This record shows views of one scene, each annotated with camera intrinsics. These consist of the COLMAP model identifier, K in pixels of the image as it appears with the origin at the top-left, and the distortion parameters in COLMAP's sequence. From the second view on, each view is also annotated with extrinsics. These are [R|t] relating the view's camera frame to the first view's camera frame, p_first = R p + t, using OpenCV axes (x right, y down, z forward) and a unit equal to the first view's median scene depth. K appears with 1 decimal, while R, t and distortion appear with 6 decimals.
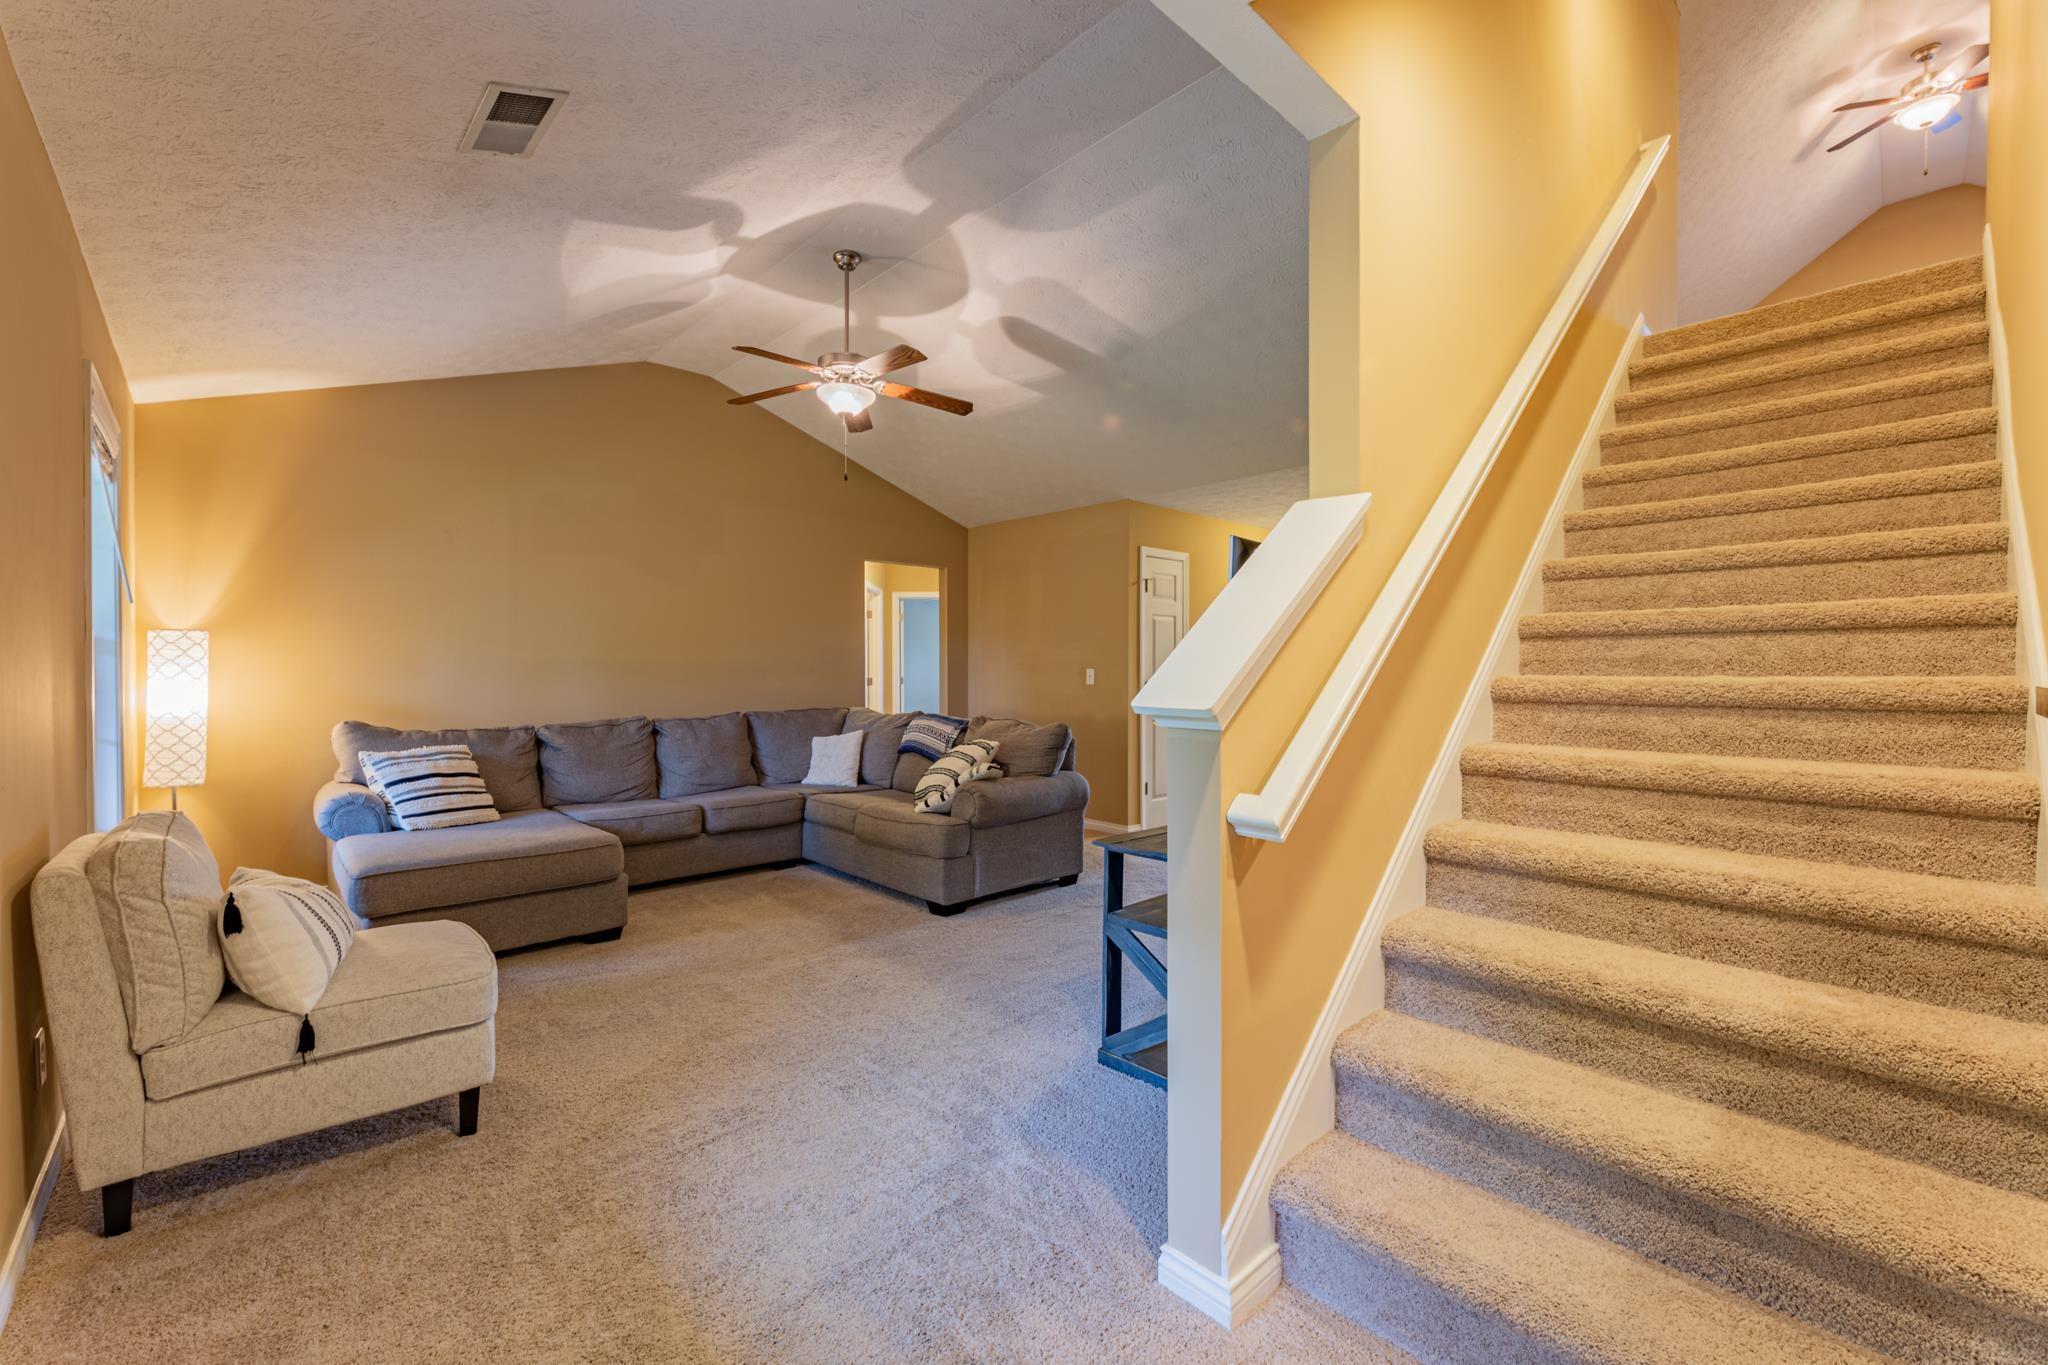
lens RADIAL K [[840.3, 0, 1040.9], [0, 840.3, 677.7], [0, 0, 1]] dist [0.004144, -0.000449]
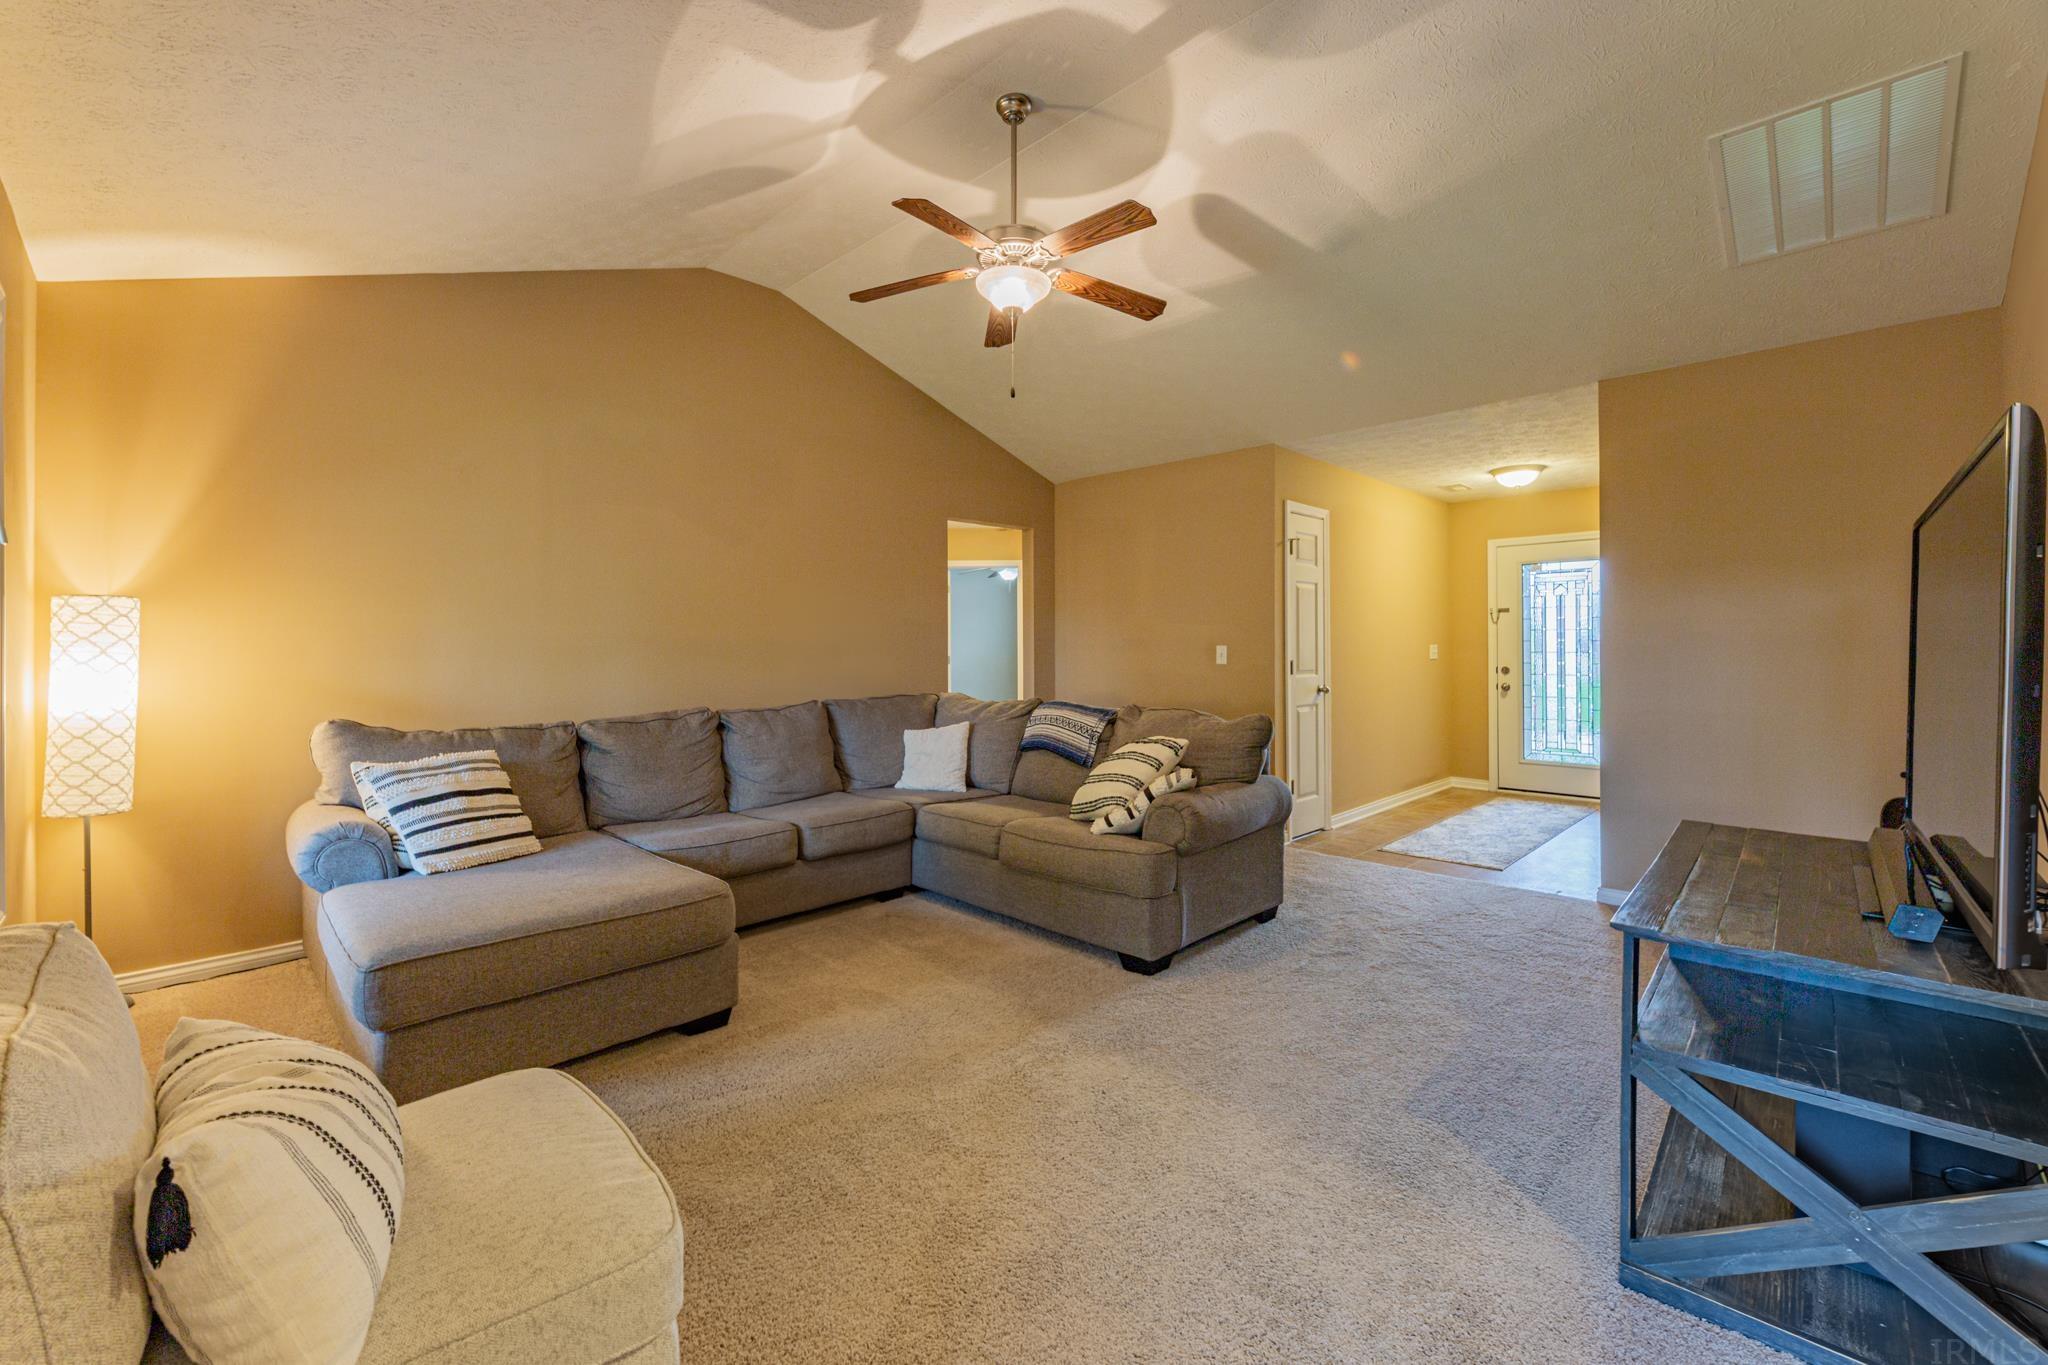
lens RADIAL K [[840.3, 0, 1036.2], [0, 840.3, 642.2], [0, 0, 1]] dist [0.004144, -0.000449]
pose [[0.999452, -0.003874, 0.032889, -0.236250], [0.004382, 0.999872, -0.015367, -0.002588], [-0.032825, 0.015503, 0.999341, 0.245666]]
